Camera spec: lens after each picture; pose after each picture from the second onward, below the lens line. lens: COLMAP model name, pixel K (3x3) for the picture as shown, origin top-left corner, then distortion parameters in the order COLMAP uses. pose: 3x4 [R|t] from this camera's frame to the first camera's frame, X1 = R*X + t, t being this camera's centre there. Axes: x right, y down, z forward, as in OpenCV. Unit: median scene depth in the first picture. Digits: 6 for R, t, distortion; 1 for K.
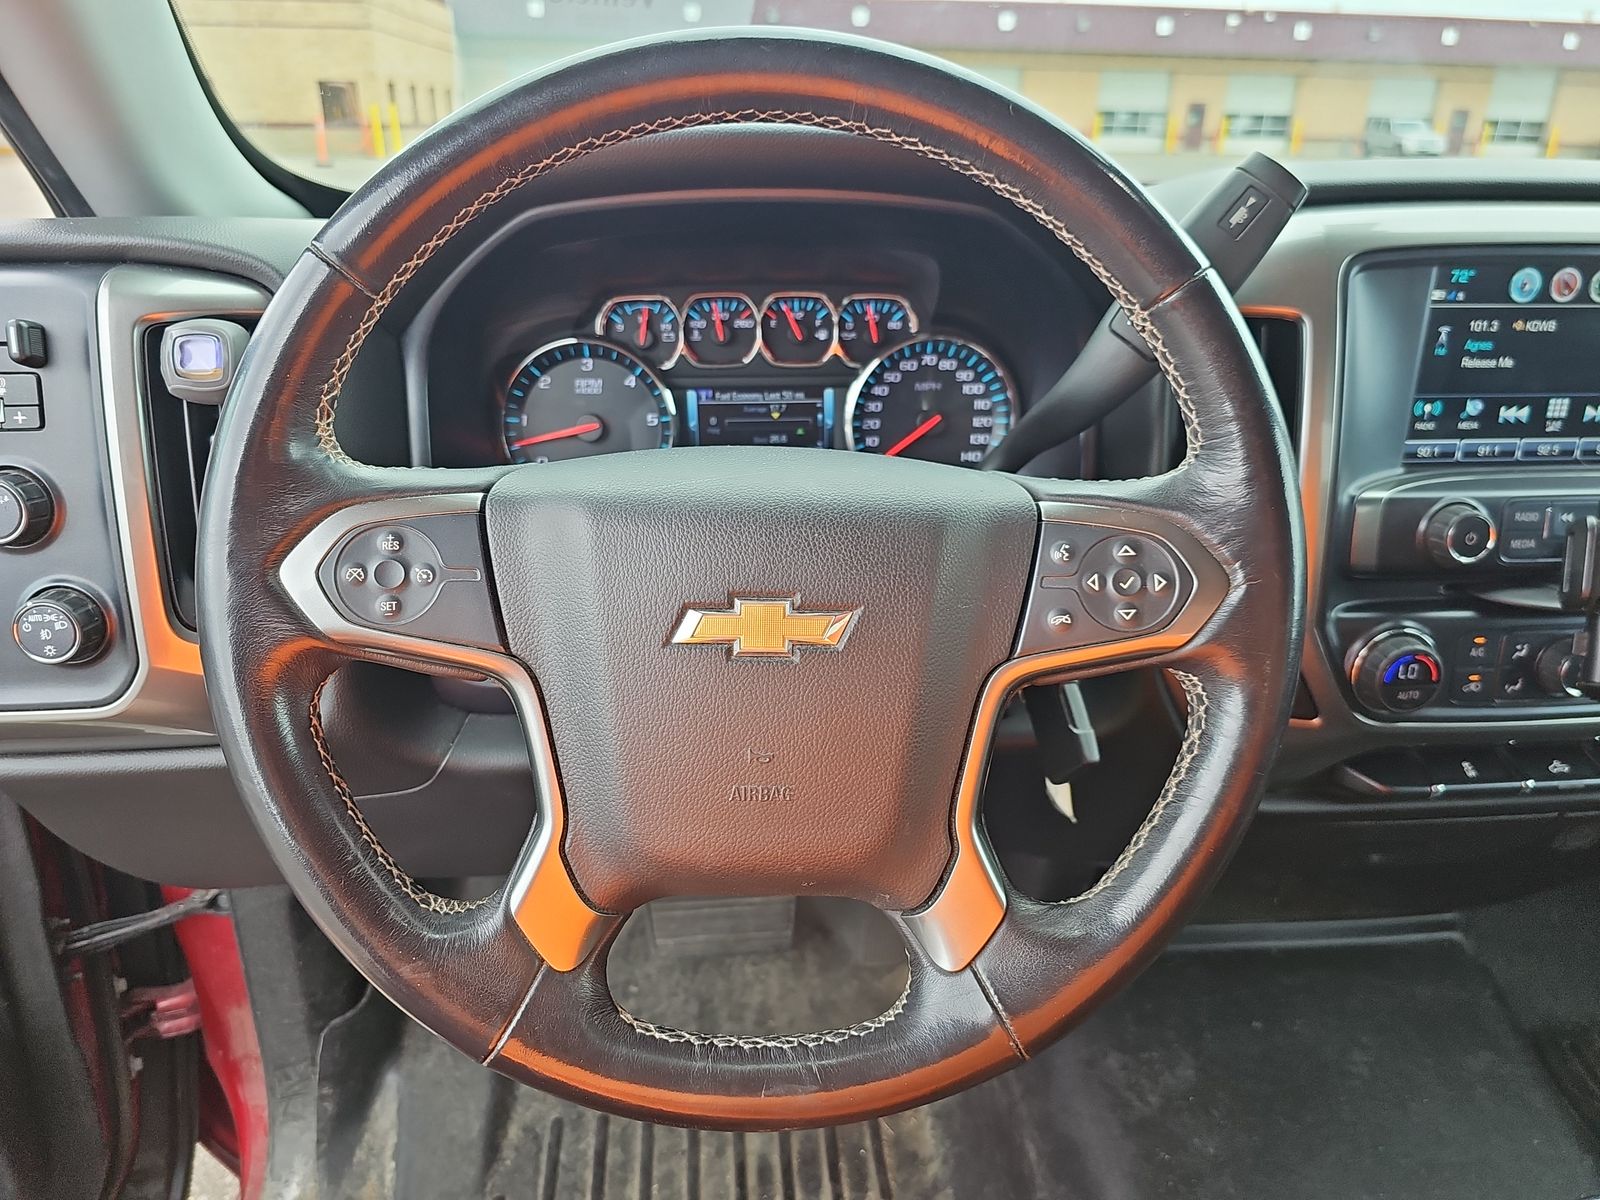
lens RADIAL K [[1083.7, 0, 800.0], [0, 1083.7, 600.0], [0, 0, 1]] dist [0.029551, -0.039233]
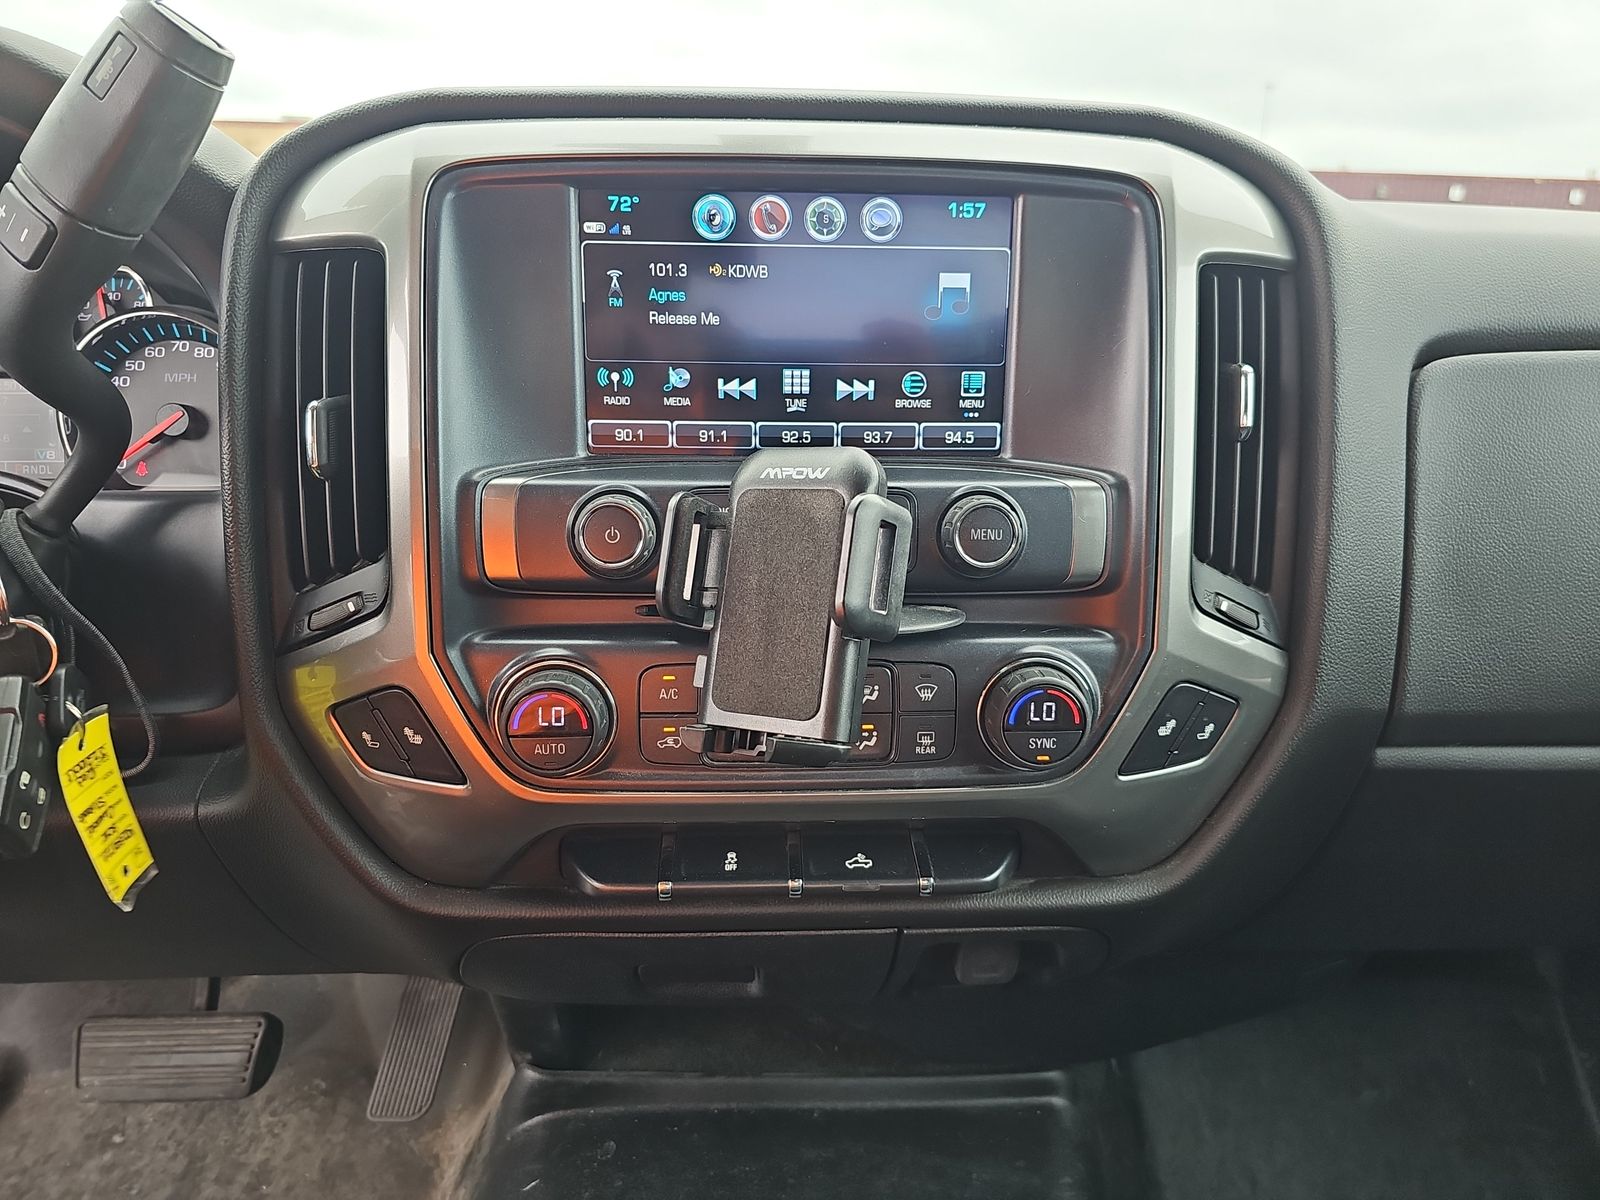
lens RADIAL K [[1083.7, 0, 800.0], [0, 1083.7, 600.0], [0, 0, 1]] dist [0.029551, -0.039233]
pose [[0.999415, 0.016270, -0.030078, 0.623316], [-0.019800, 0.992446, -0.121076, 0.060914], [0.027881, 0.121600, 0.992187, 0.220108]]
